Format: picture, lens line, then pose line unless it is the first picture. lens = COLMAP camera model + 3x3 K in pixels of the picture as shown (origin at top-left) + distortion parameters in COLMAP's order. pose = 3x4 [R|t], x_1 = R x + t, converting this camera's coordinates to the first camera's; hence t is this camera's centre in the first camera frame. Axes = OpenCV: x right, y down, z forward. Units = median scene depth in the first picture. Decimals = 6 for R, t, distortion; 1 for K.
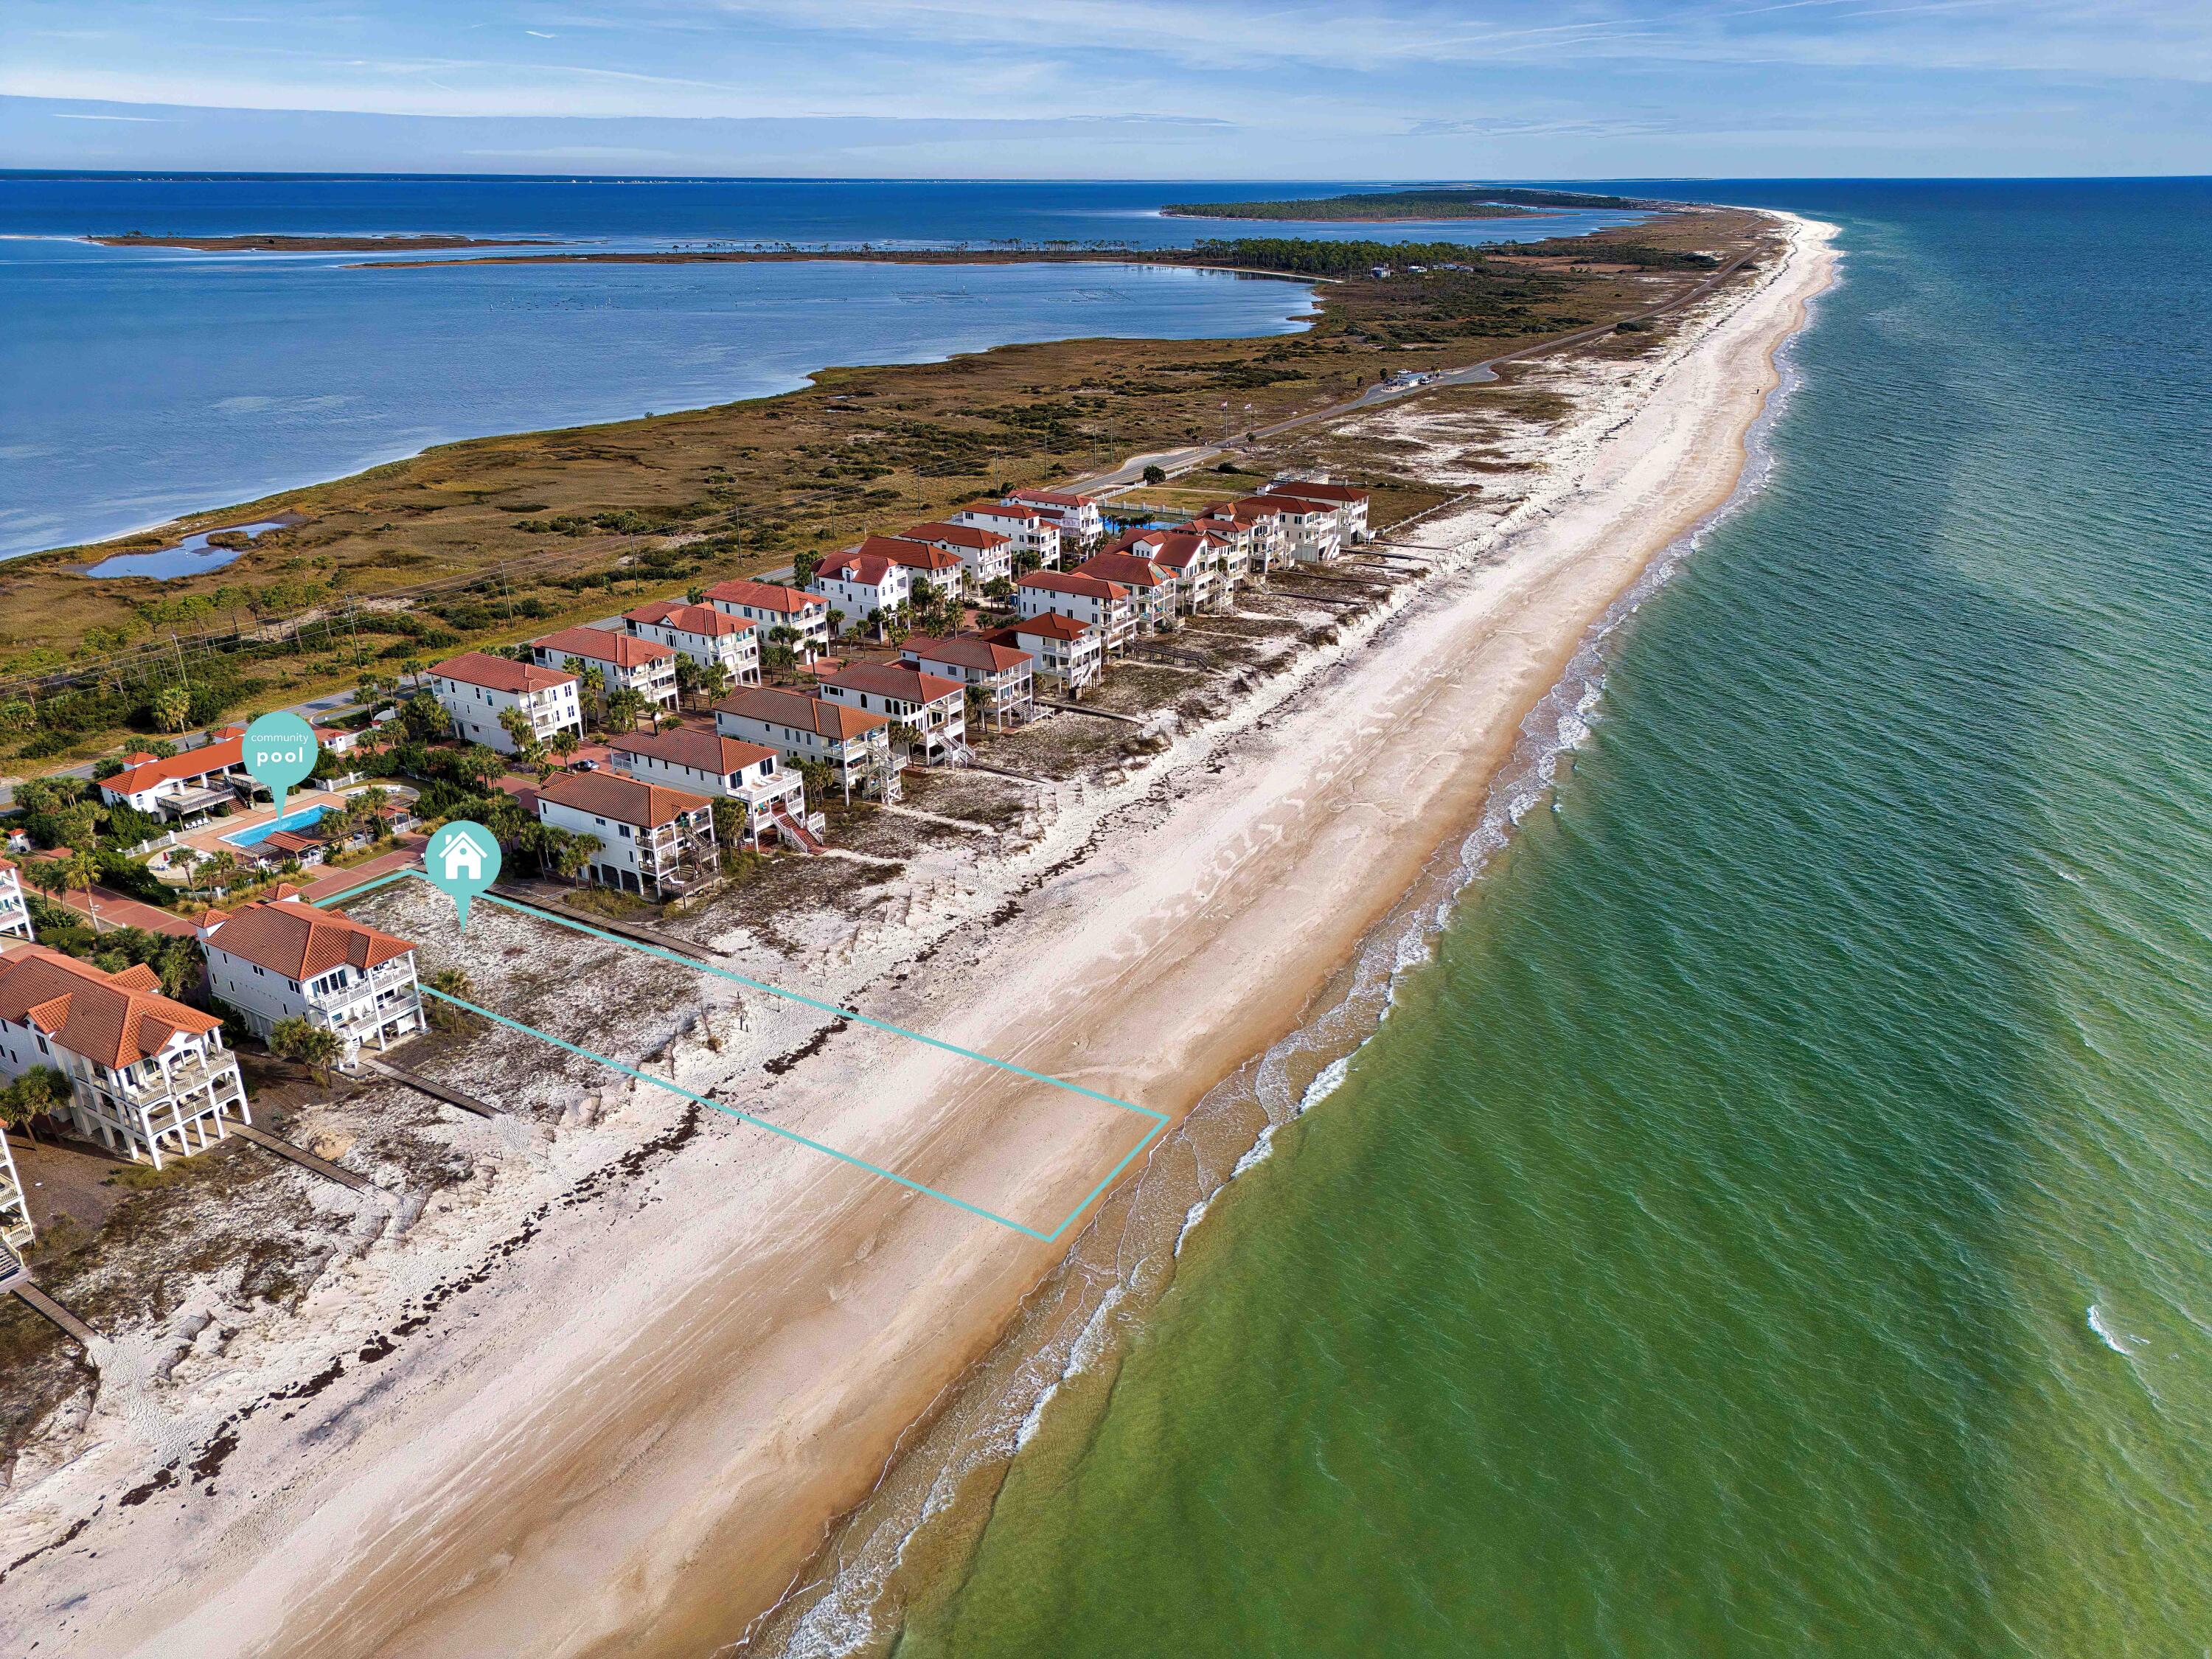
lens RADIAL K [[1538.7, 0, 1106.0], [0, 1538.7, 829.5], [0, 0, 1]] dist [0.095159, -0.089346]
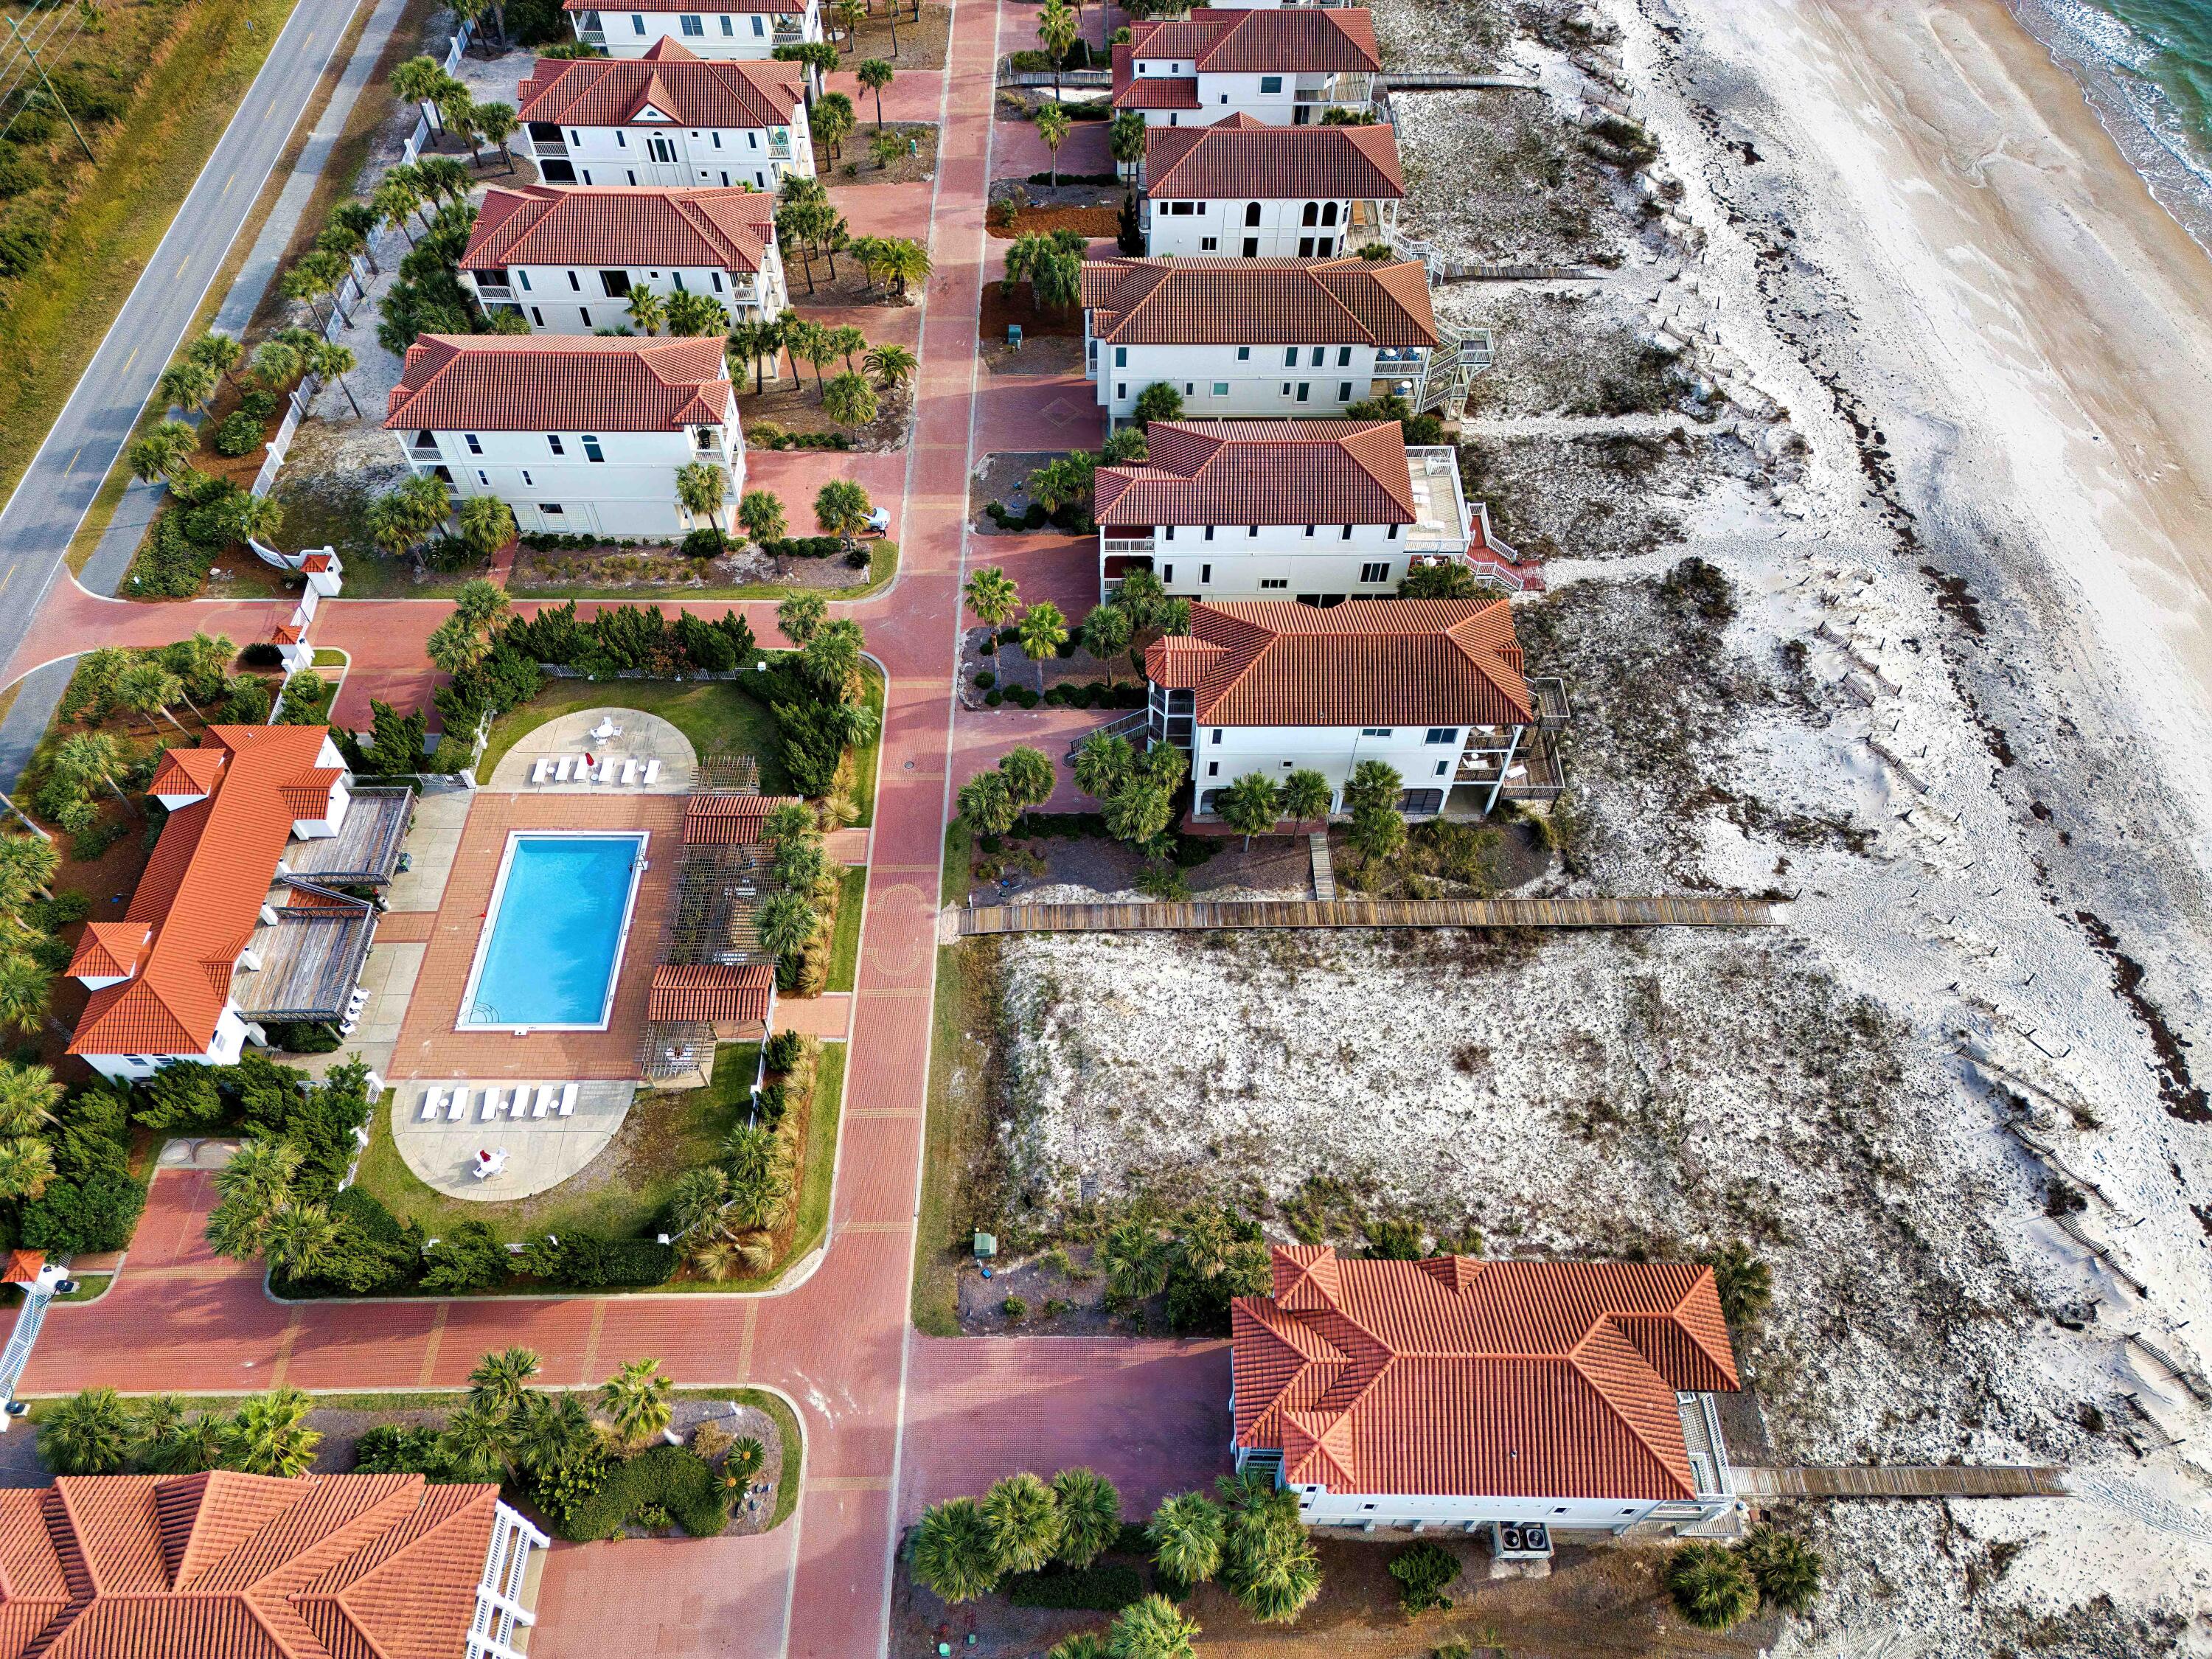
lens RADIAL K [[1538.7, 0, 1106.0], [0, 1538.7, 829.5], [0, 0, 1]] dist [0.095159, -0.089346]
pose [[0.850451, -0.425002, 0.310010, -0.485655], [0.197688, 0.804319, 0.560348, -0.238177], [-0.487496, -0.415264, 0.768052, 0.547147]]
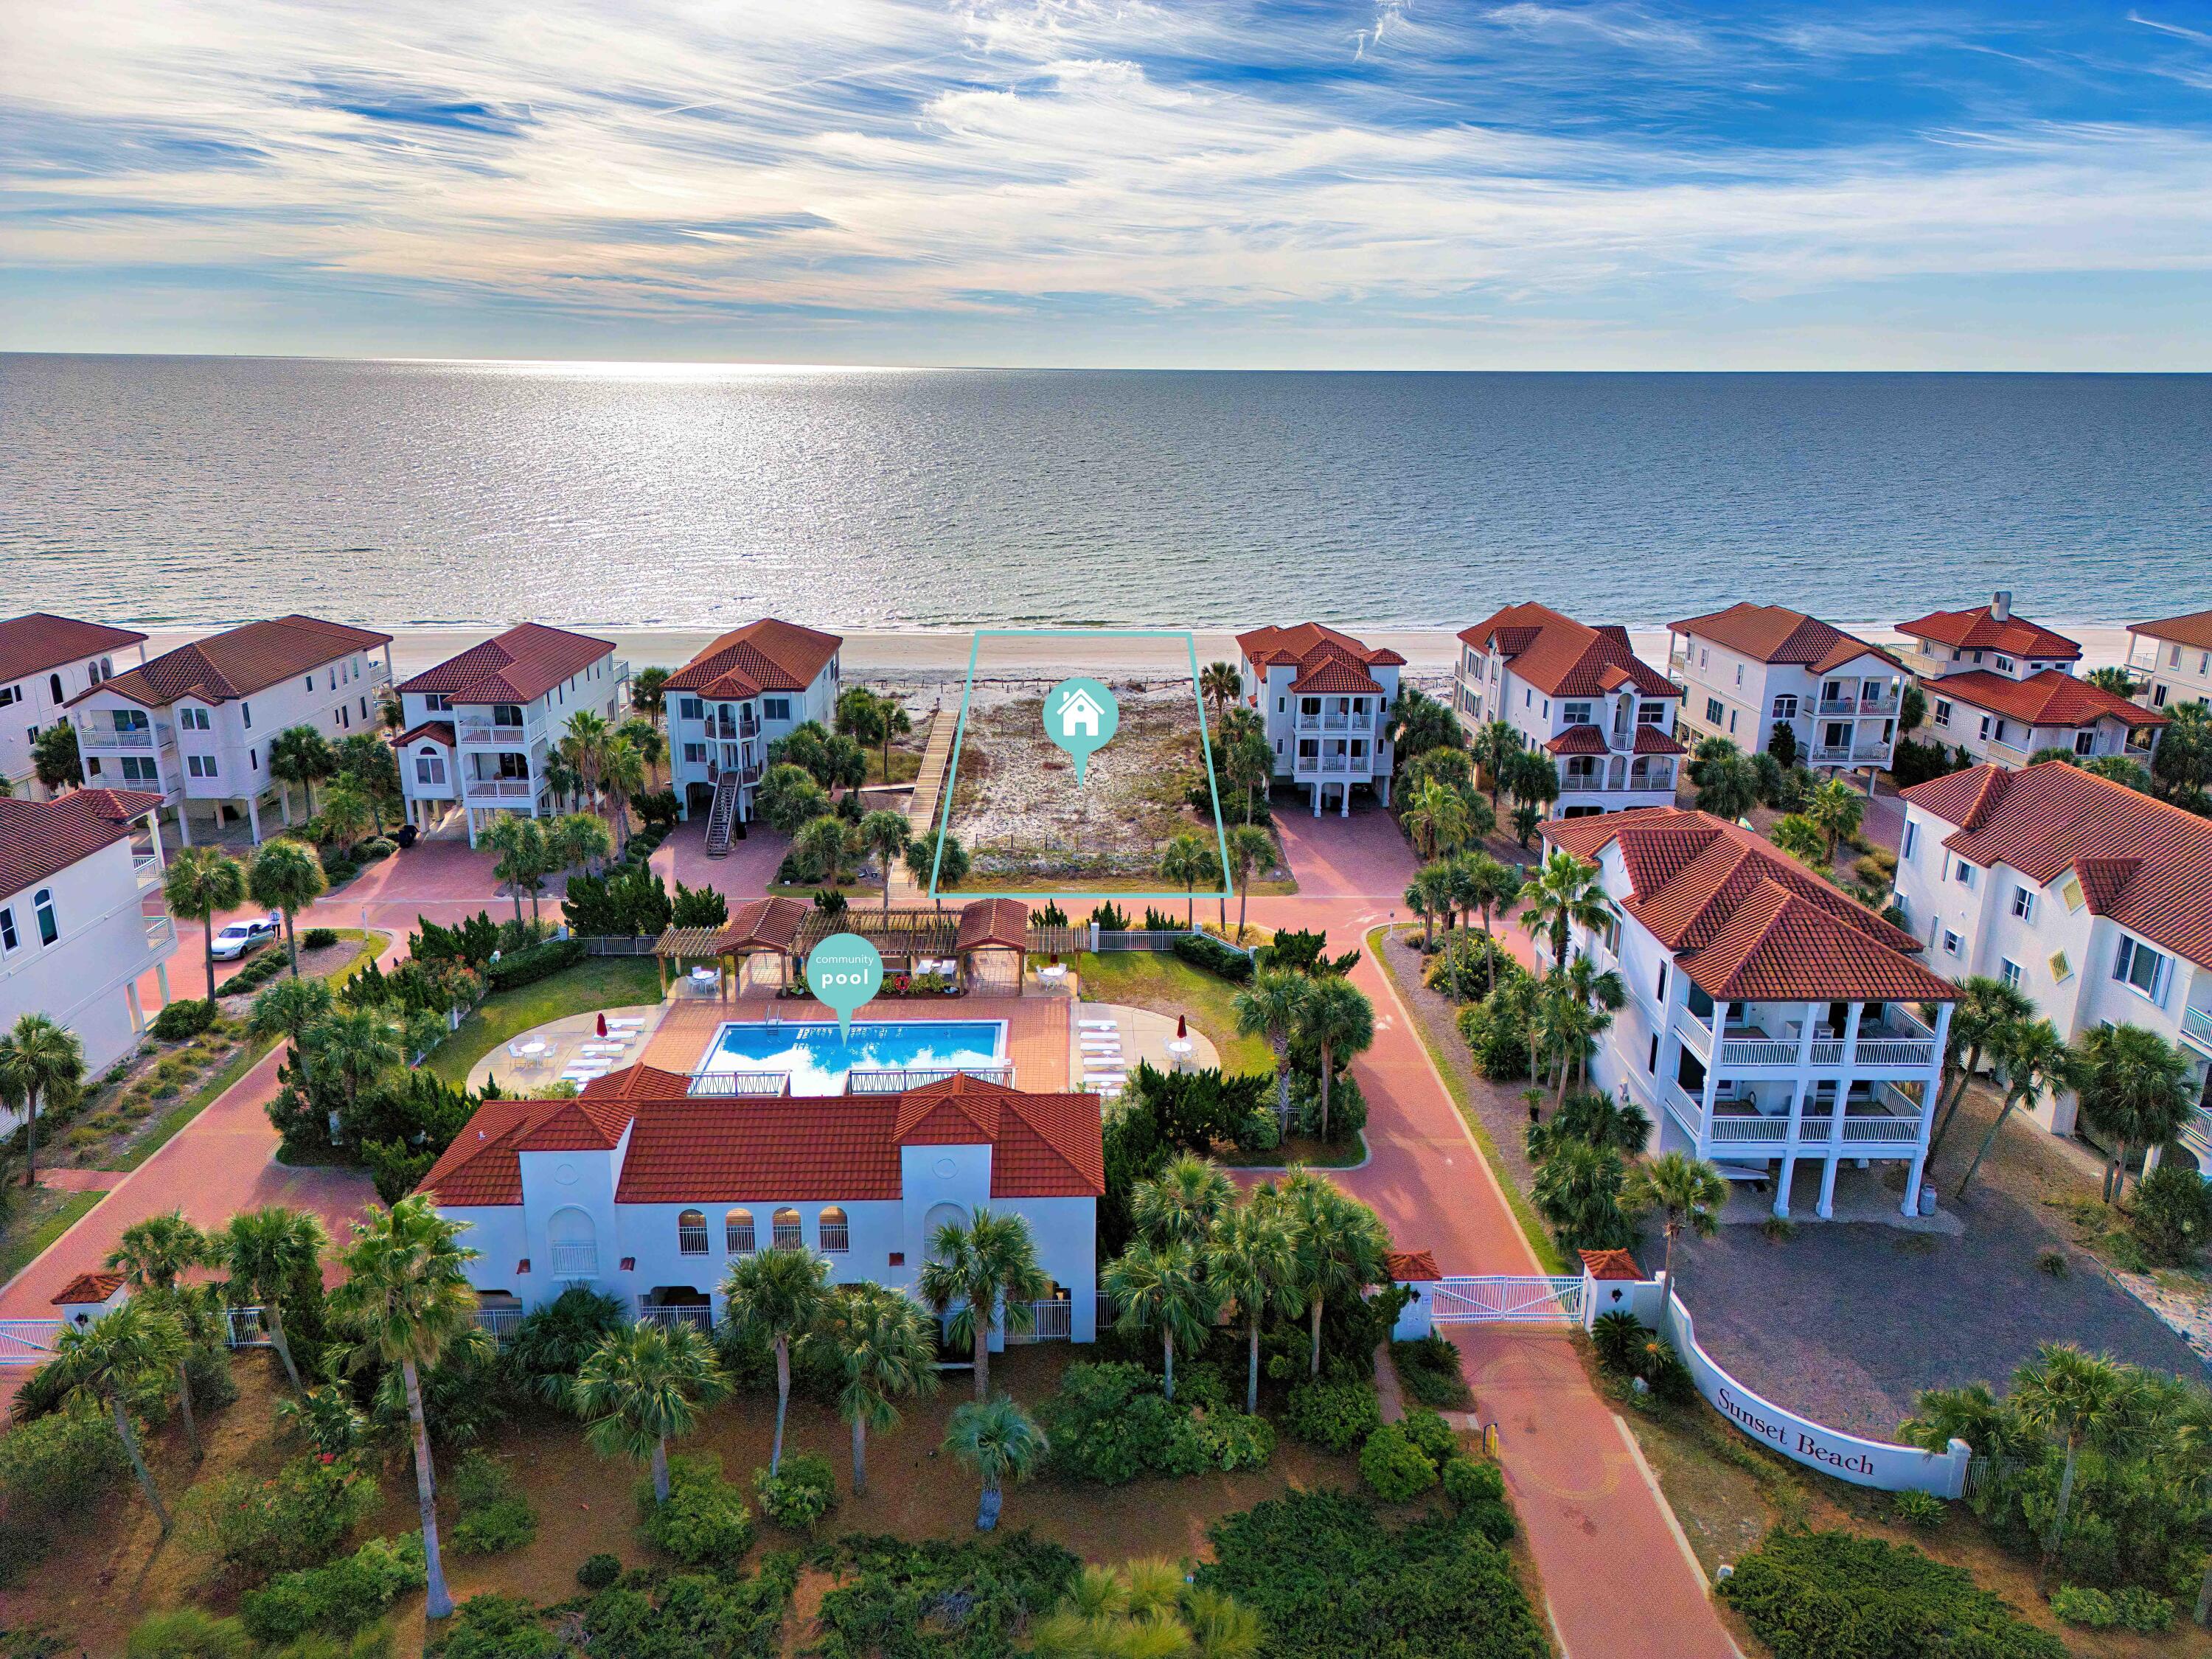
lens RADIAL K [[1538.7, 0, 1106.0], [0, 1538.7, 829.5], [0, 0, 1]] dist [0.095159, -0.089346]
pose [[-0.546928, -0.258737, 0.796194, -0.813650], [0.298856, 0.828040, 0.474379, -0.188511], [-0.782020, 0.497398, -0.375553, 1.048218]]
